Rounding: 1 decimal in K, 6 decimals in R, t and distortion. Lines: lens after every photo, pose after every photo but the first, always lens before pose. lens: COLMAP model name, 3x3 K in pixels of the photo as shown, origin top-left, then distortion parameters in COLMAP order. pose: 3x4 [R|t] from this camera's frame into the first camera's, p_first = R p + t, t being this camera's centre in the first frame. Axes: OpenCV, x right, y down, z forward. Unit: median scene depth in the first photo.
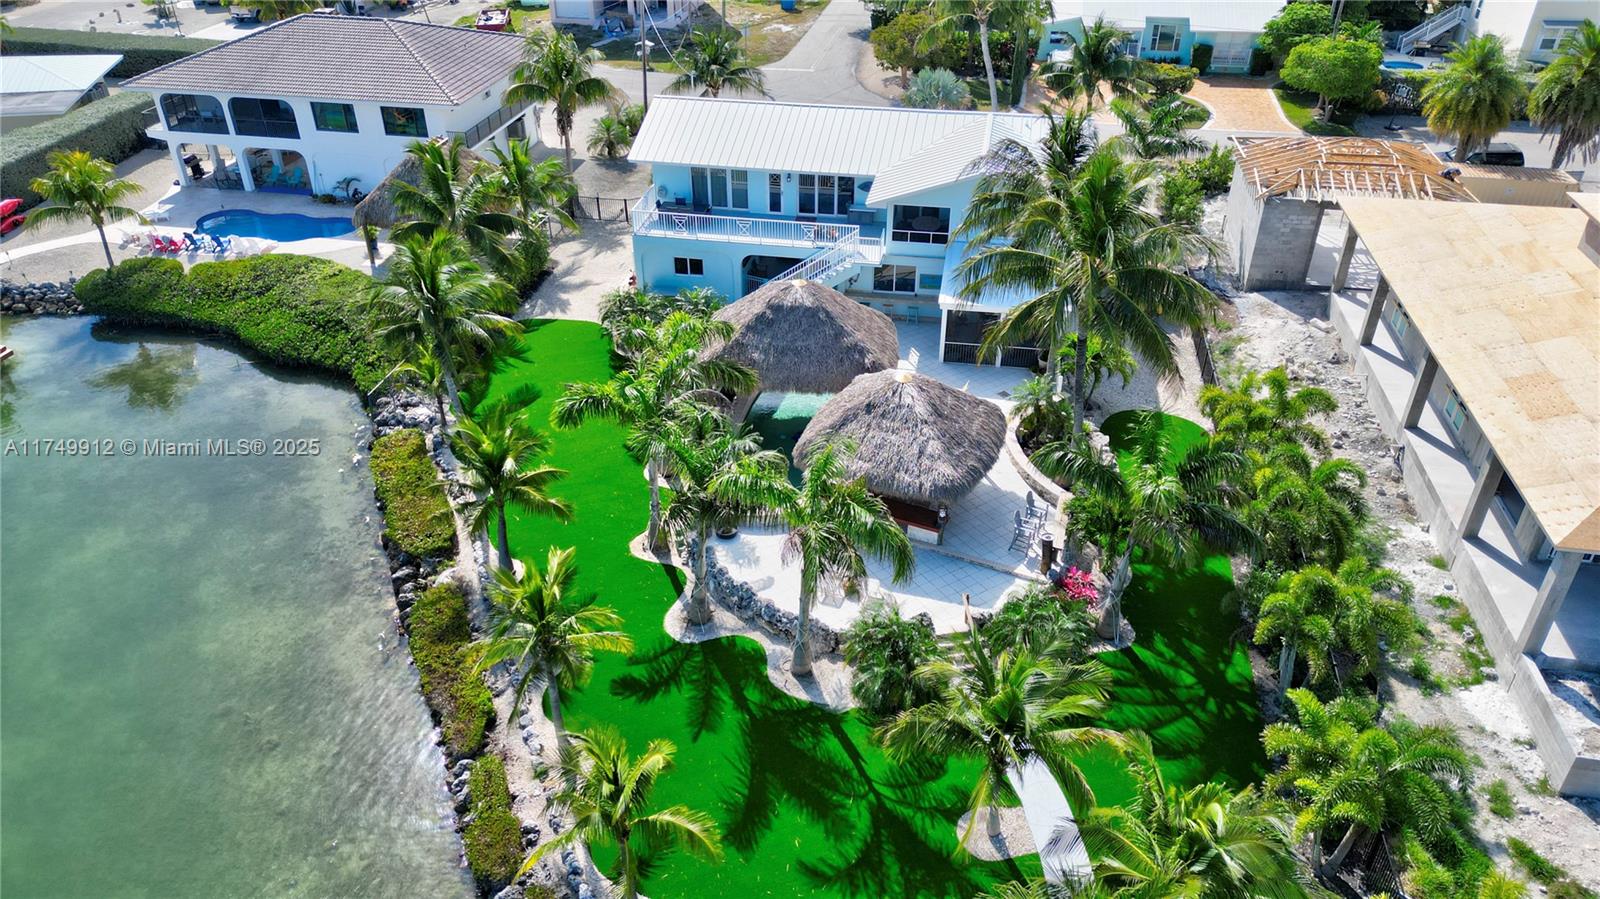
lens RADIAL K [[1135.7, 0, 800.0], [0, 1135.7, 449.5], [0, 0, 1]] dist [0.109951, -0.108187]
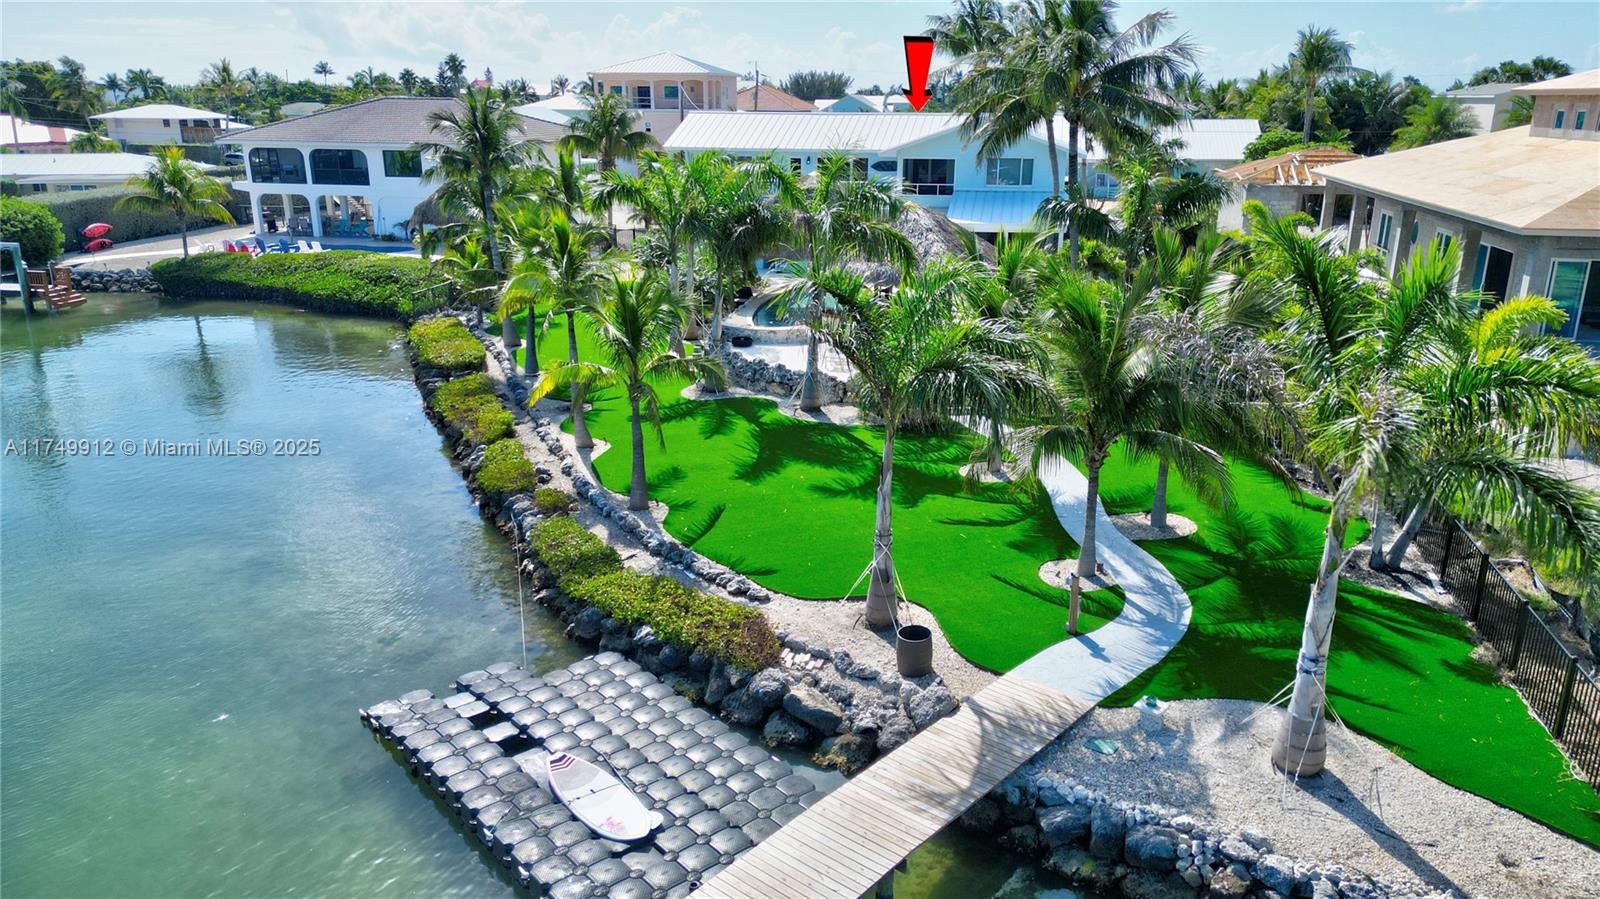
lens RADIAL K [[1135.7, 0, 800.0], [0, 1135.7, 449.5], [0, 0, 1]] dist [0.109951, -0.108187]
pose [[0.999688, 0.011024, -0.022432, 0.009577], [-0.016424, 0.966255, -0.257064, 0.307173], [0.018841, 0.257352, 0.966134, 0.007602]]
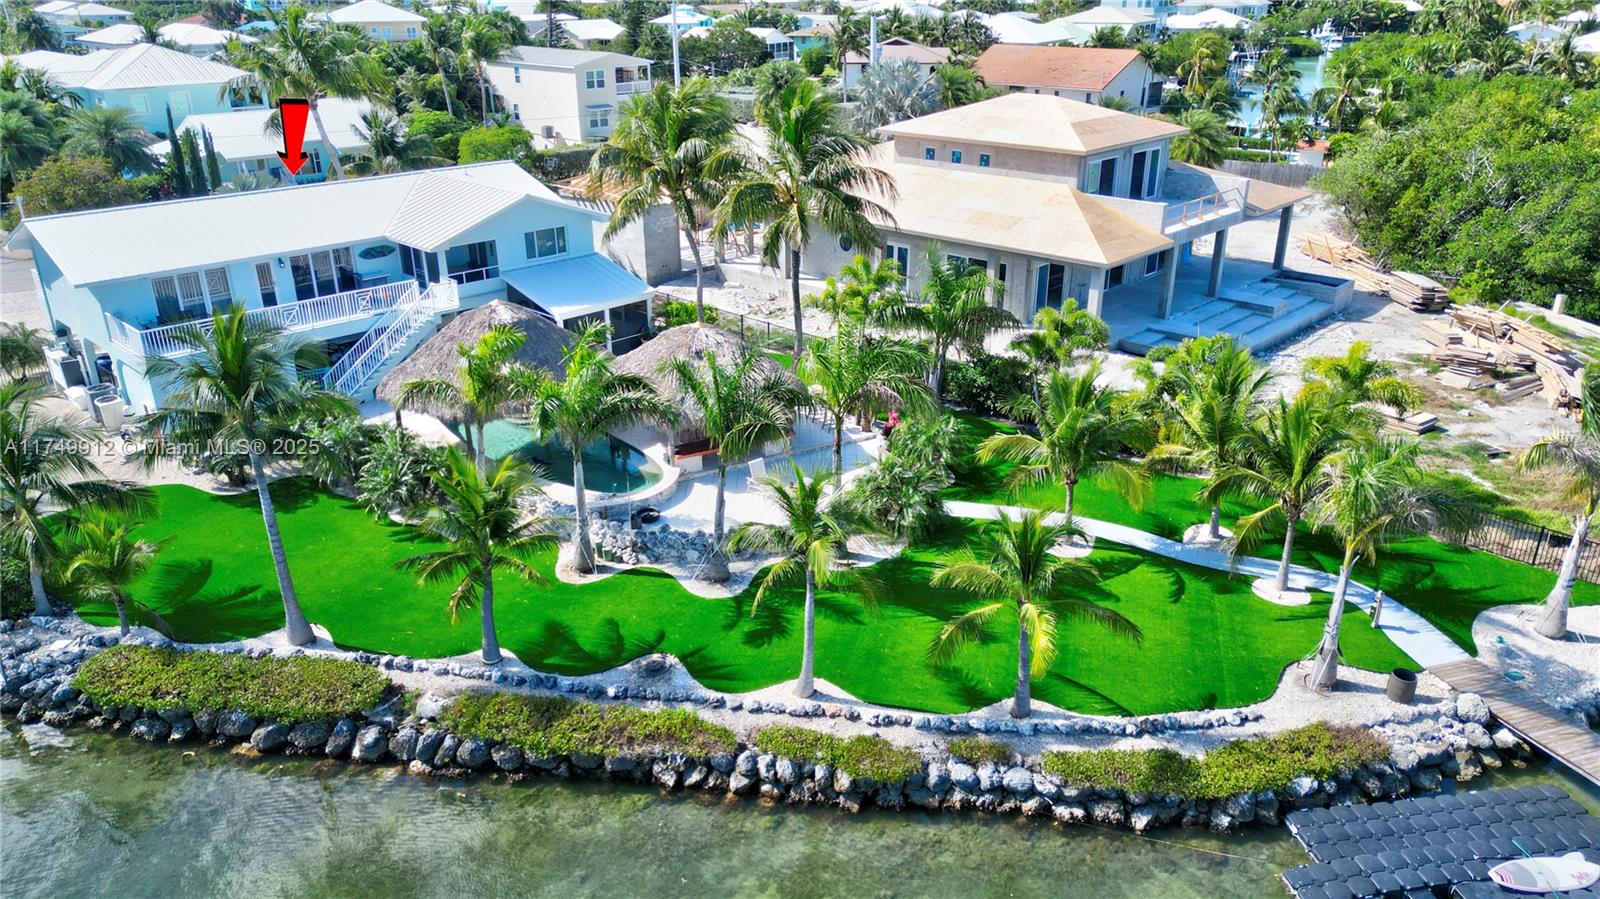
lens RADIAL K [[1135.7, 0, 800.0], [0, 1135.7, 449.5], [0, 0, 1]] dist [0.109951, -0.108187]
pose [[0.545021, -0.326492, 0.772240, -0.509232], [0.442938, 0.894162, 0.065428, 0.010340], [-0.711869, 0.306395, 0.631952, 0.194433]]
